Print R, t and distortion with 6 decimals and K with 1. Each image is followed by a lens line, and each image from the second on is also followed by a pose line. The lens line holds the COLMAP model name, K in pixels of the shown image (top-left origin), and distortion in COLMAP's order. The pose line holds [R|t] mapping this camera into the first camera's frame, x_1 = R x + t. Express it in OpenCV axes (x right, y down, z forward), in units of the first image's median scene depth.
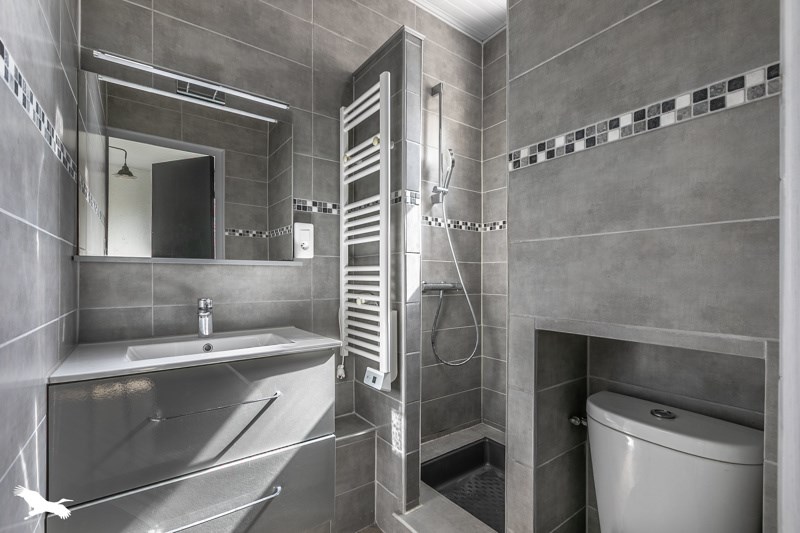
lens RADIAL K [[362.2, 0, 400.0], [0, 362.2, 266.5], [0, 0, 1]] dist [0.000281, 0.000025]
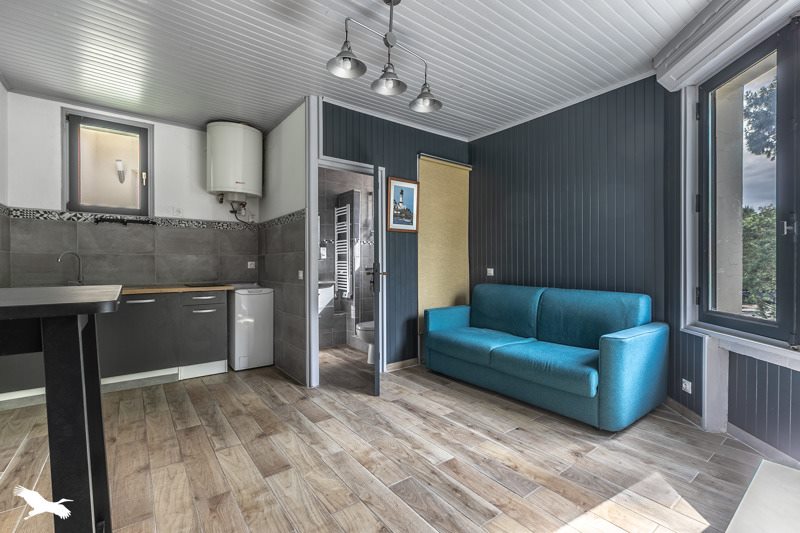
lens RADIAL K [[362.2, 0, 400.0], [0, 362.2, 266.5], [0, 0, 1]] dist [0.000281, 0.000025]
pose [[0.999946, -0.000938, 0.010379, 0.388223], [0.000628, 0.999555, 0.029827, -0.049164], [-0.010402, -0.029819, 0.999501, -2.275325]]
